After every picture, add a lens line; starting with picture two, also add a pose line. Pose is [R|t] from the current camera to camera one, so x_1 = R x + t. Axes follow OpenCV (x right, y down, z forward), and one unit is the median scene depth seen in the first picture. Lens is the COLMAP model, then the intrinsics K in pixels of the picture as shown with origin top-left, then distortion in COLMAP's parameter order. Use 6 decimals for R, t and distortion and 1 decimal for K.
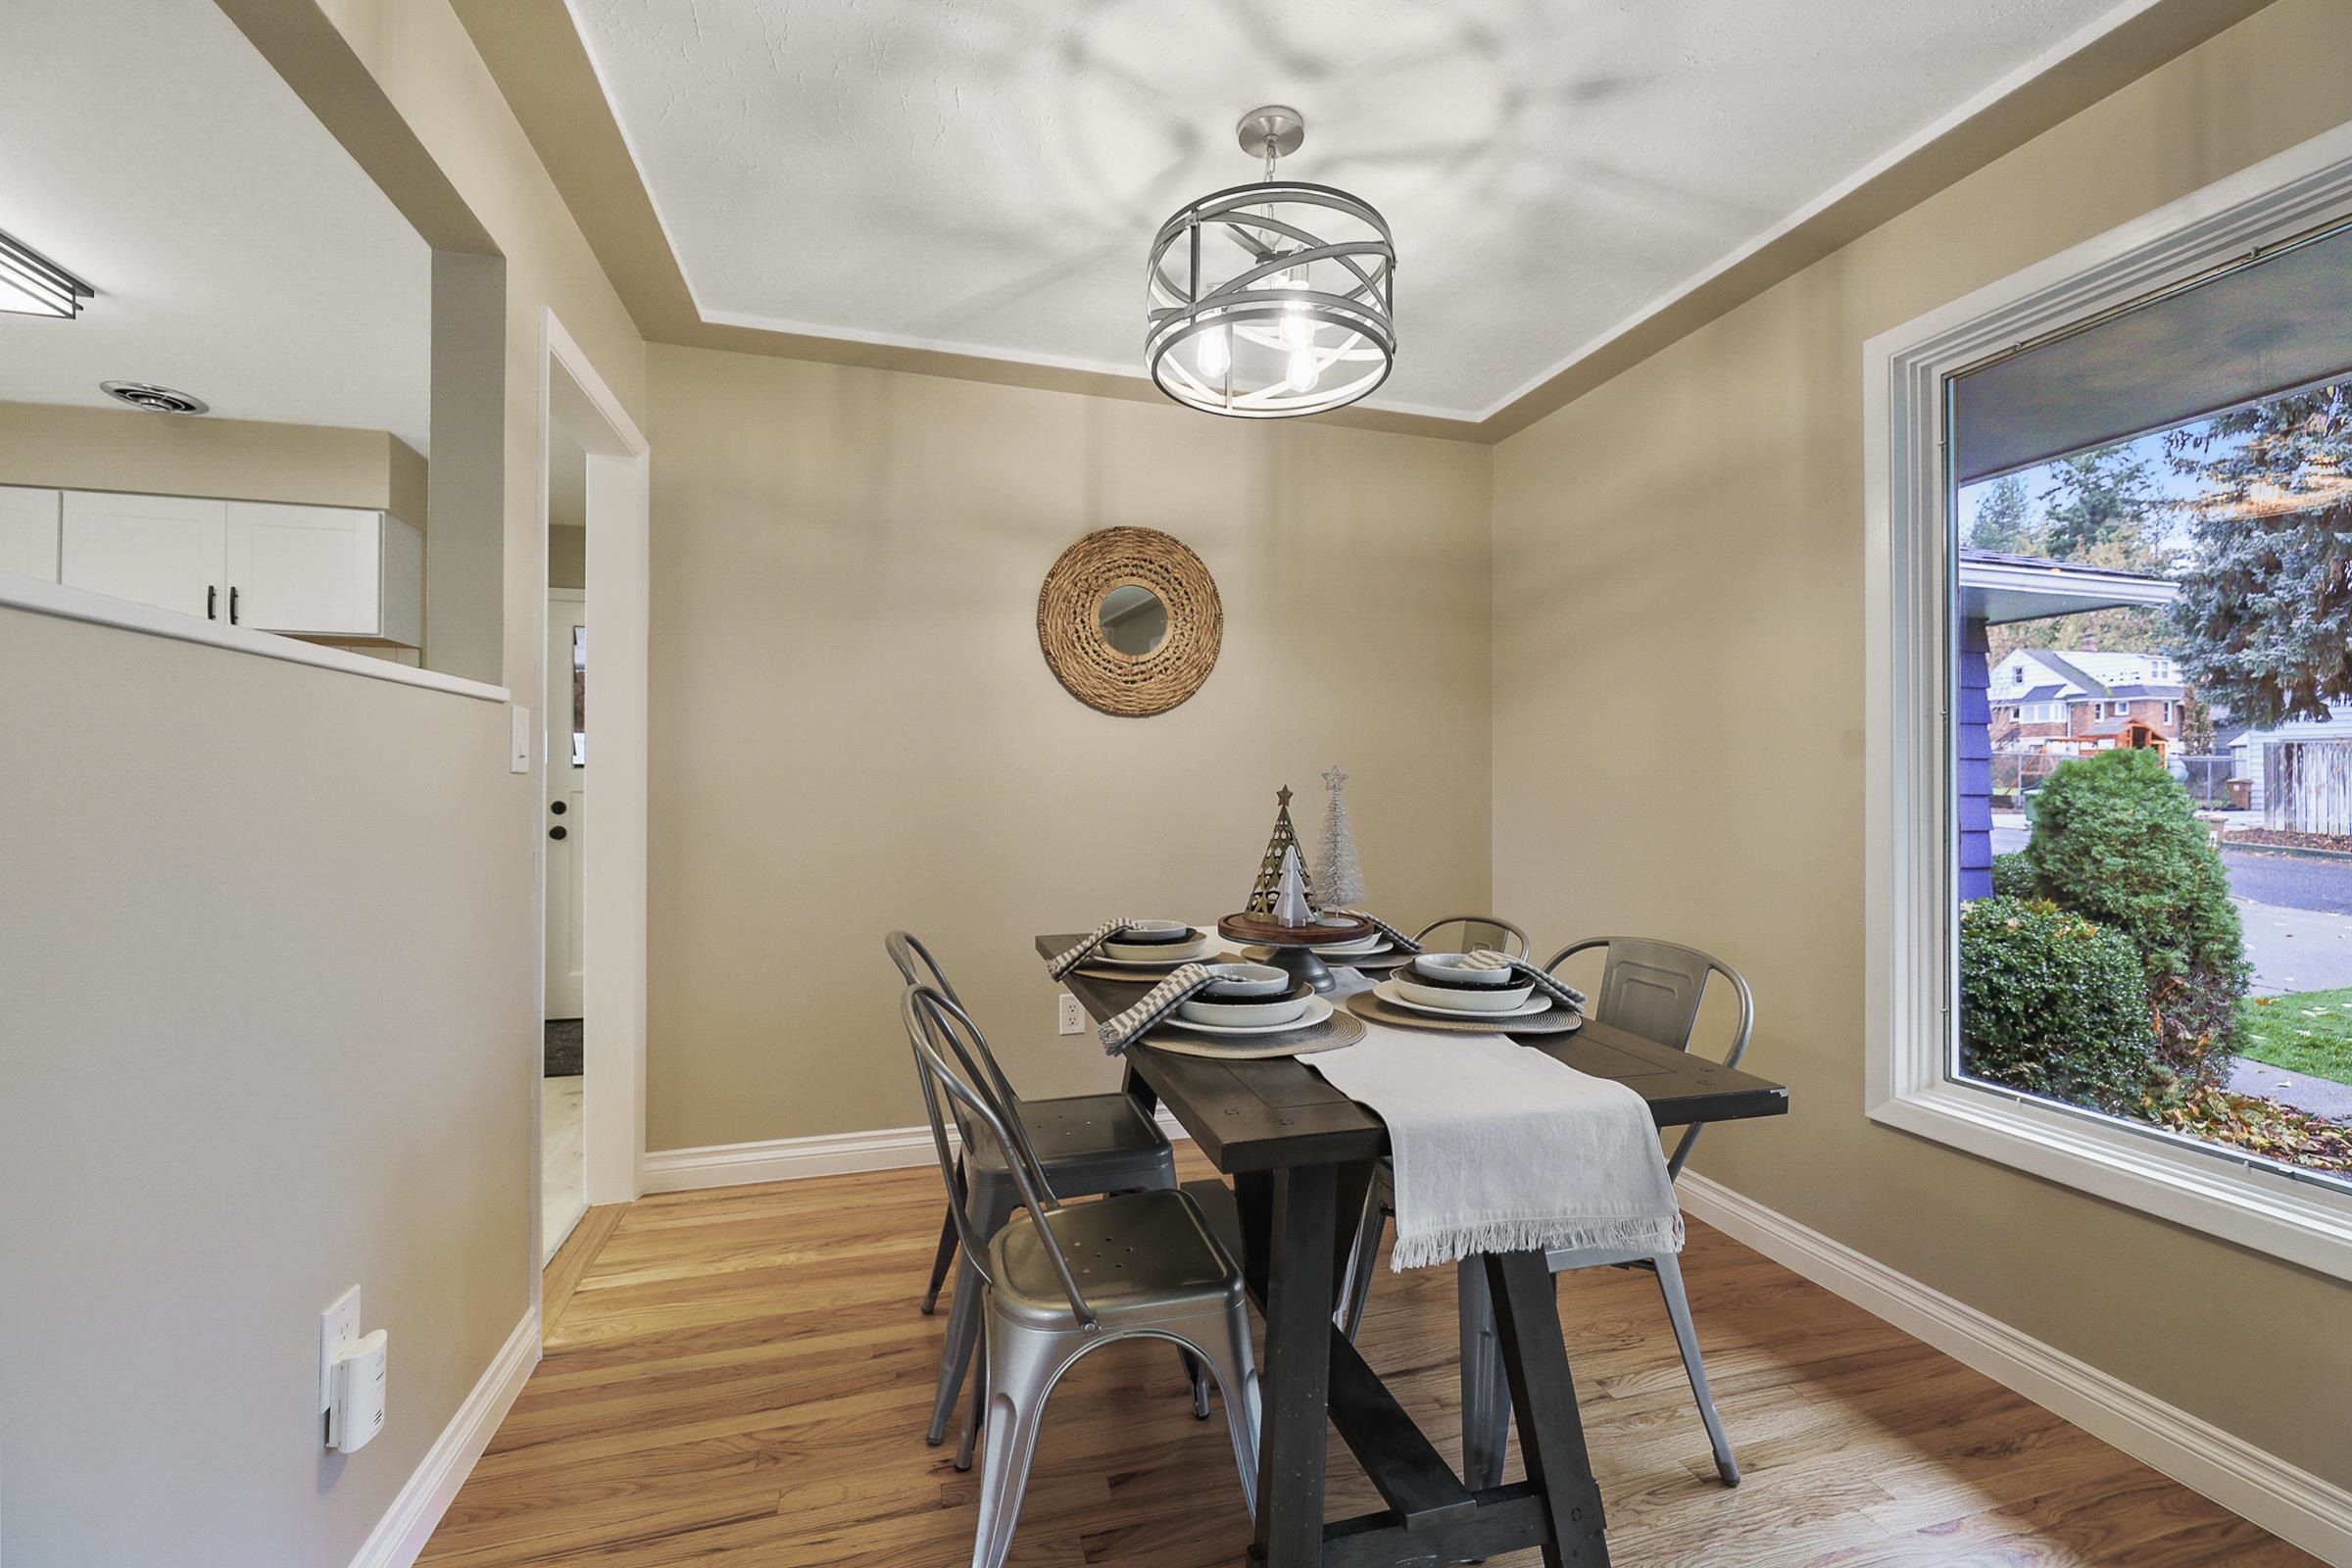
lens RADIAL K [[982.3, 0, 1182.4], [0, 982.3, 777.4], [0, 0, 1]] dist [0.000121, -0.000135]
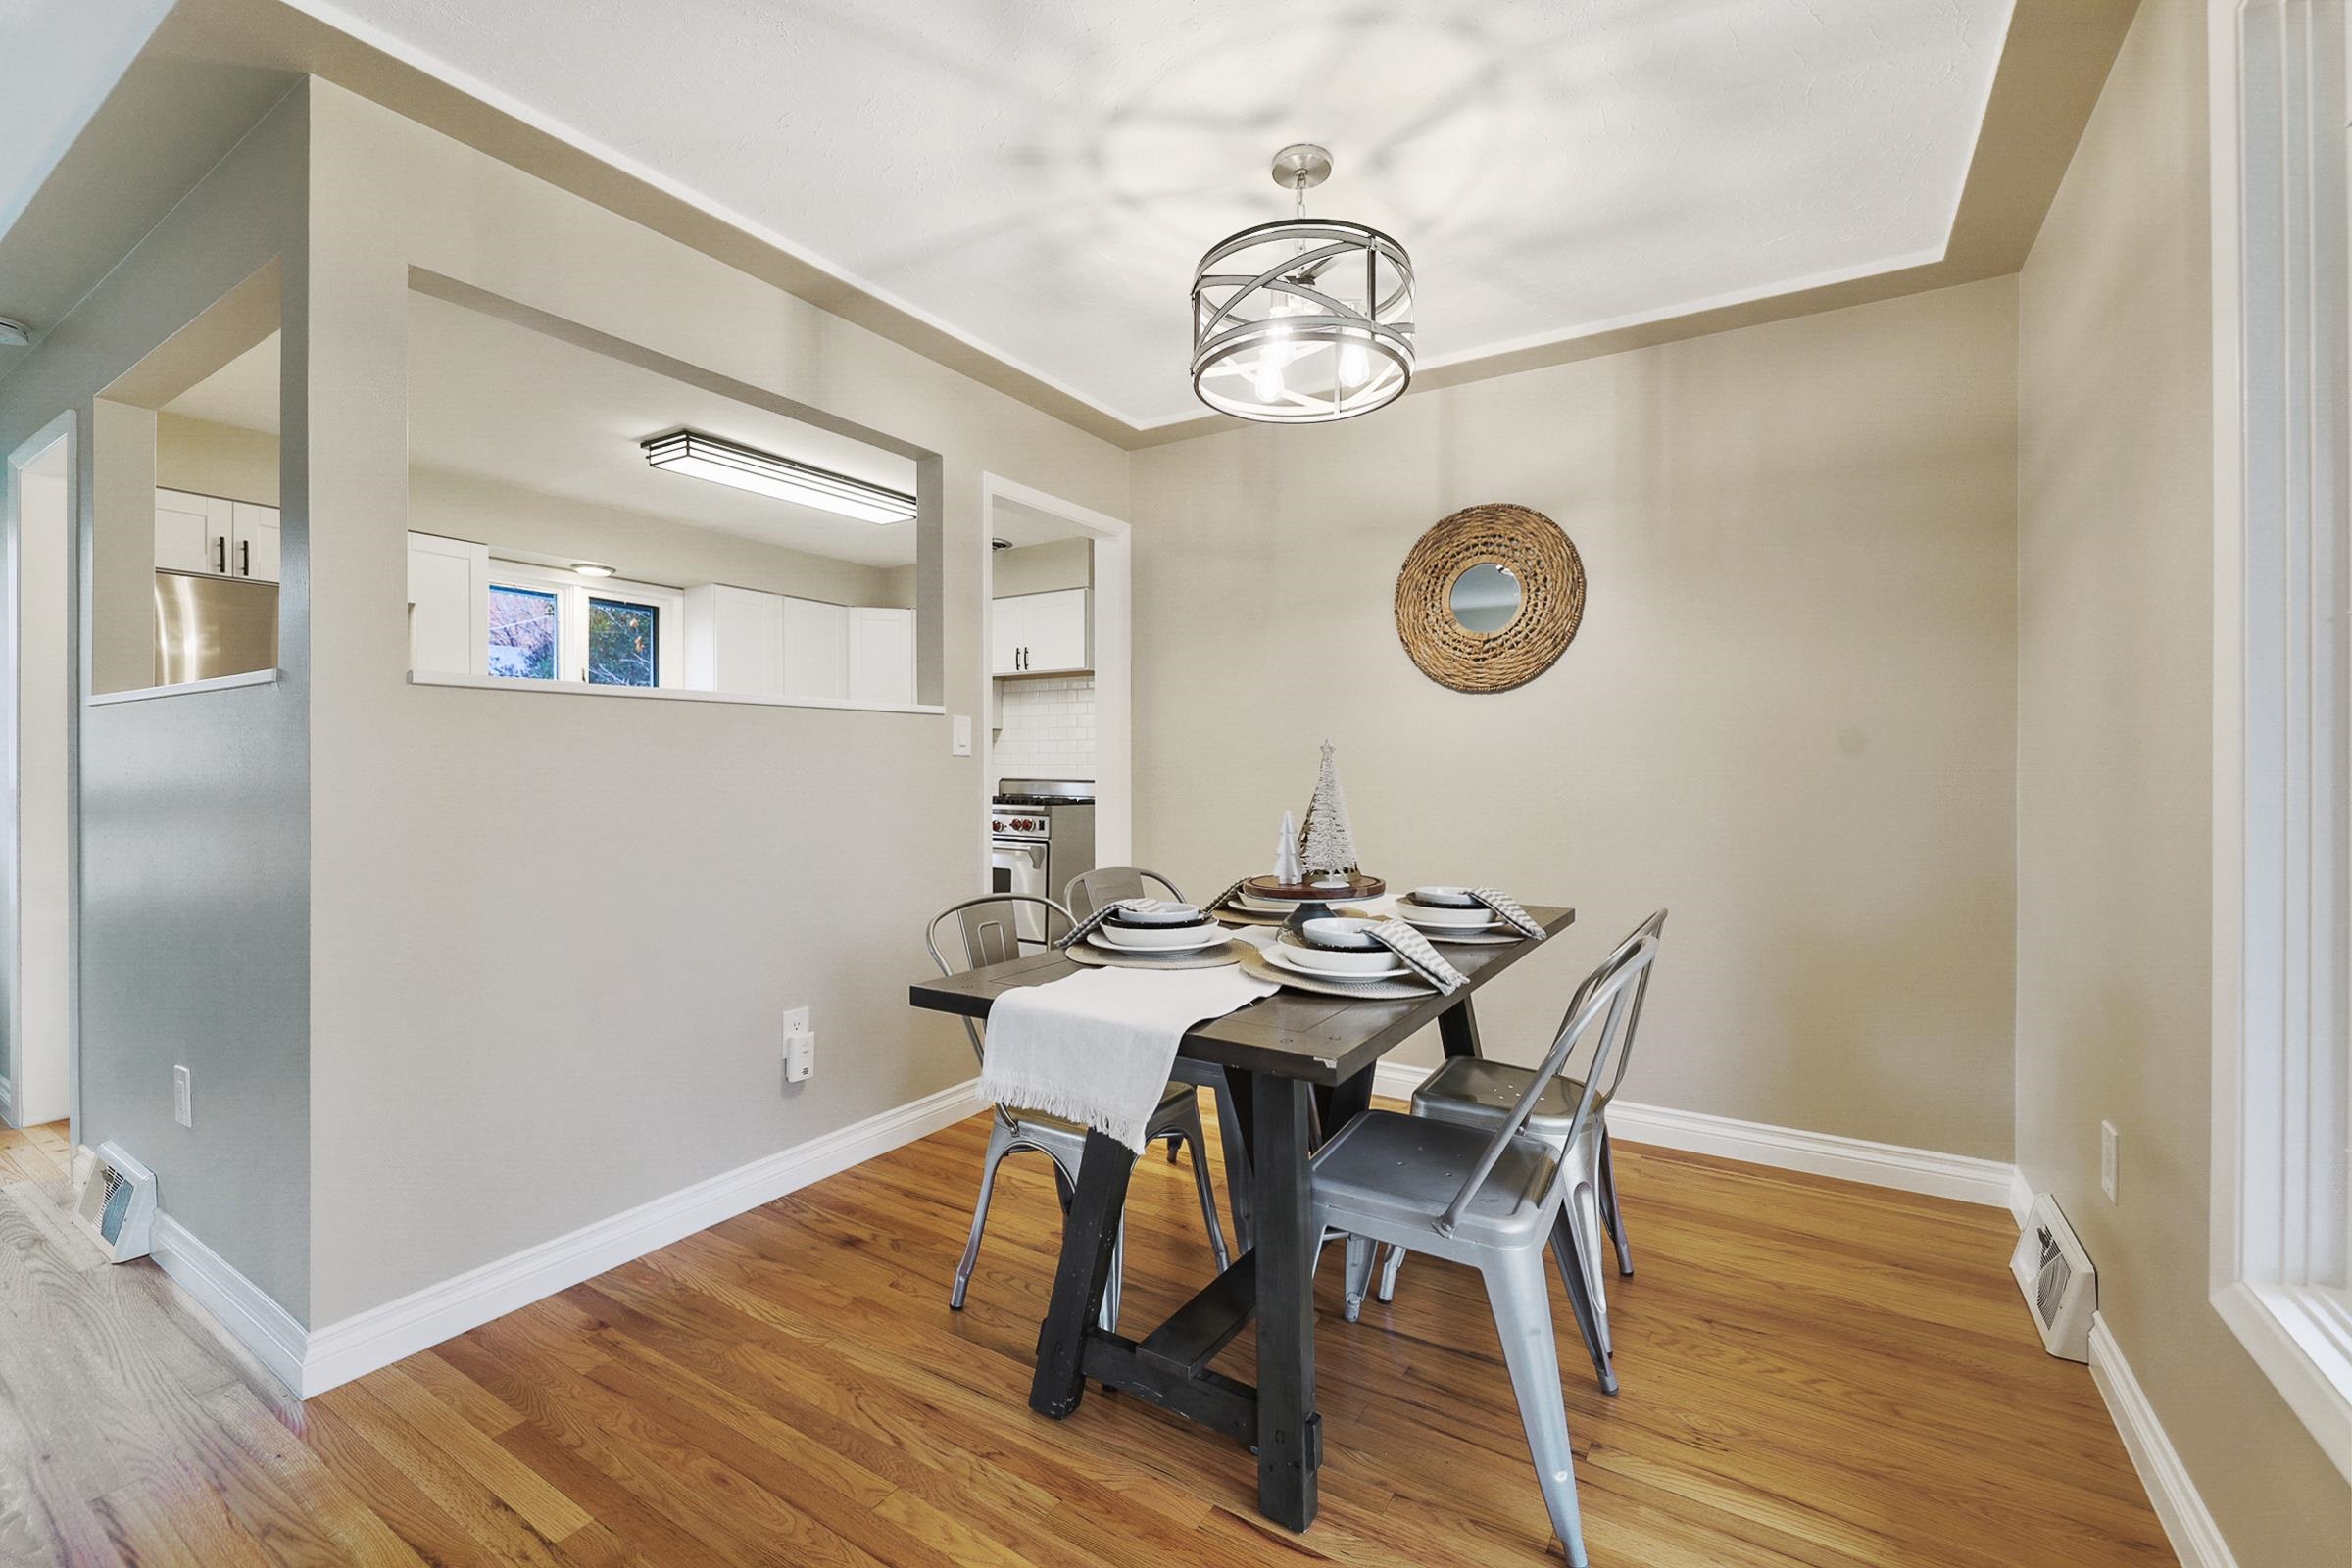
lens RADIAL K [[977.5, 0, 1180.6], [0, 977.5, 768.9], [0, 0, 1]] dist [-0.000359, -0.000414]
pose [[0.664450, -0.002900, -0.747327, 0.487898], [0.009635, 0.999943, 0.004686, 0.008206], [0.747271, -0.010315, 0.664440, 0.096186]]
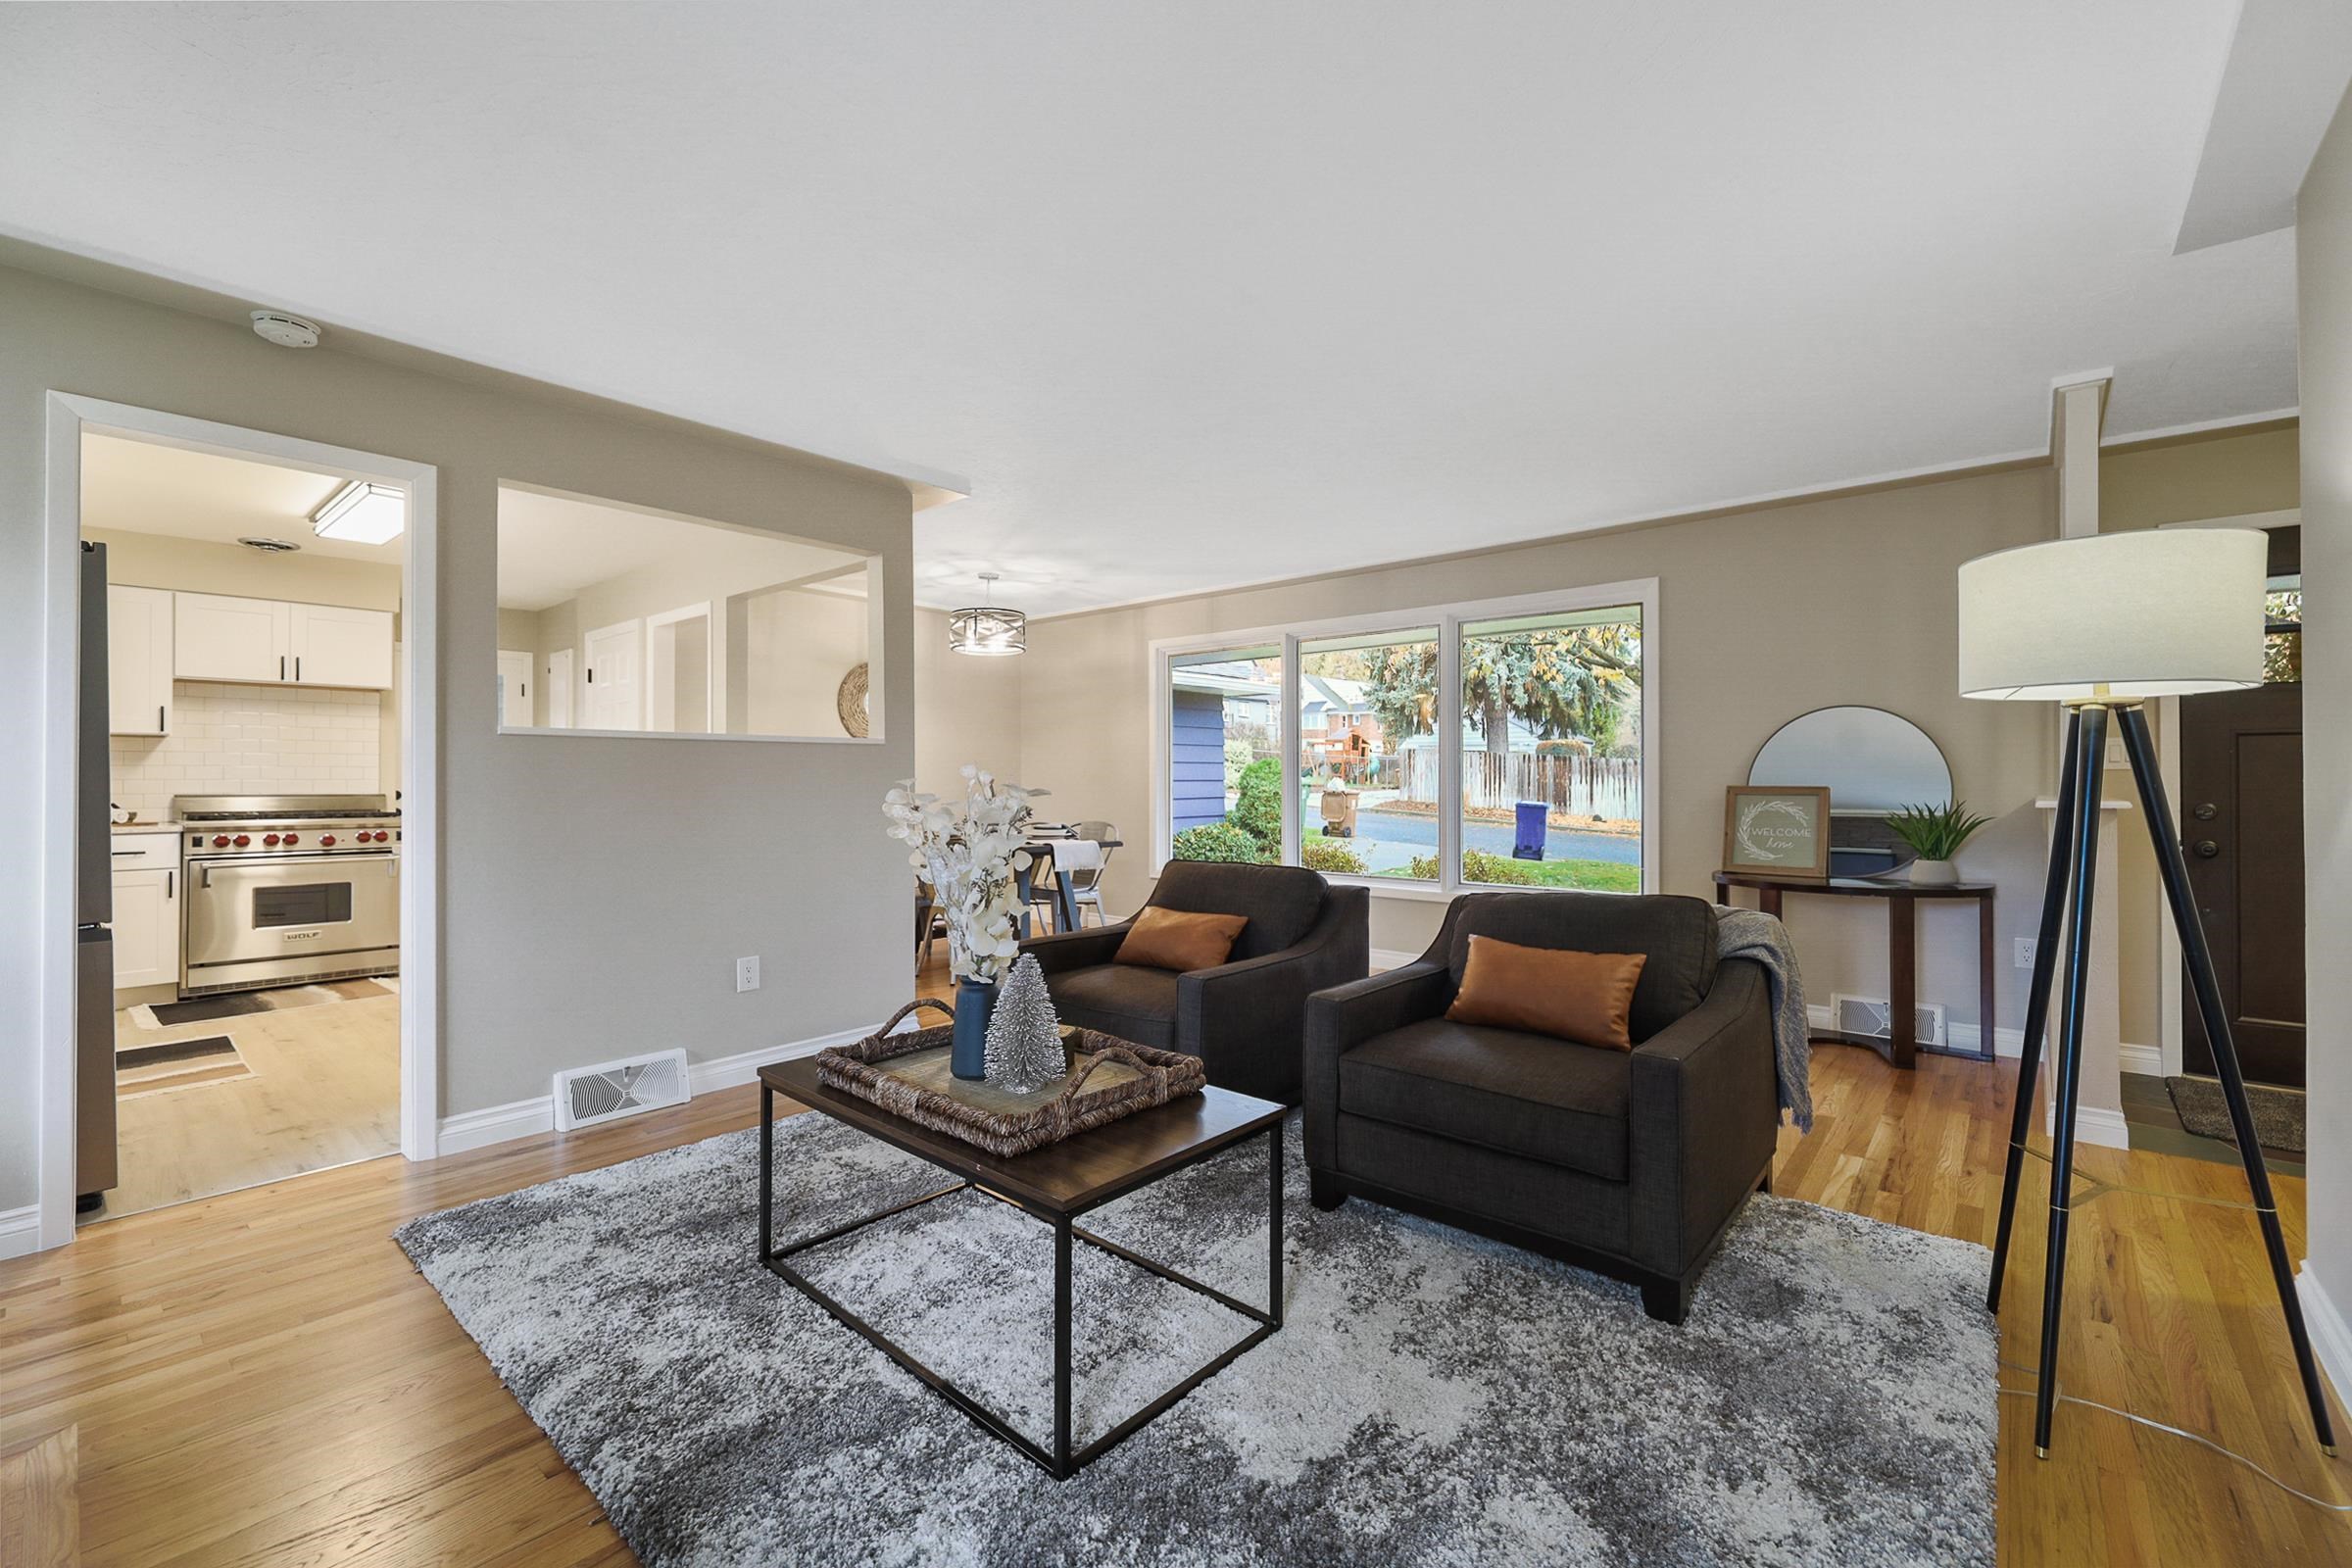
lens RADIAL K [[973.4, 0, 1171.8], [0, 973.4, 776.9], [0, 0, 1]] dist [0.005741, -0.000013]
pose [[0.844981, -0.004422, 0.534777, -0.668738], [-0.001092, 0.999949, 0.009994, -0.016514], [-0.534795, -0.009028, 0.844934, -1.217141]]
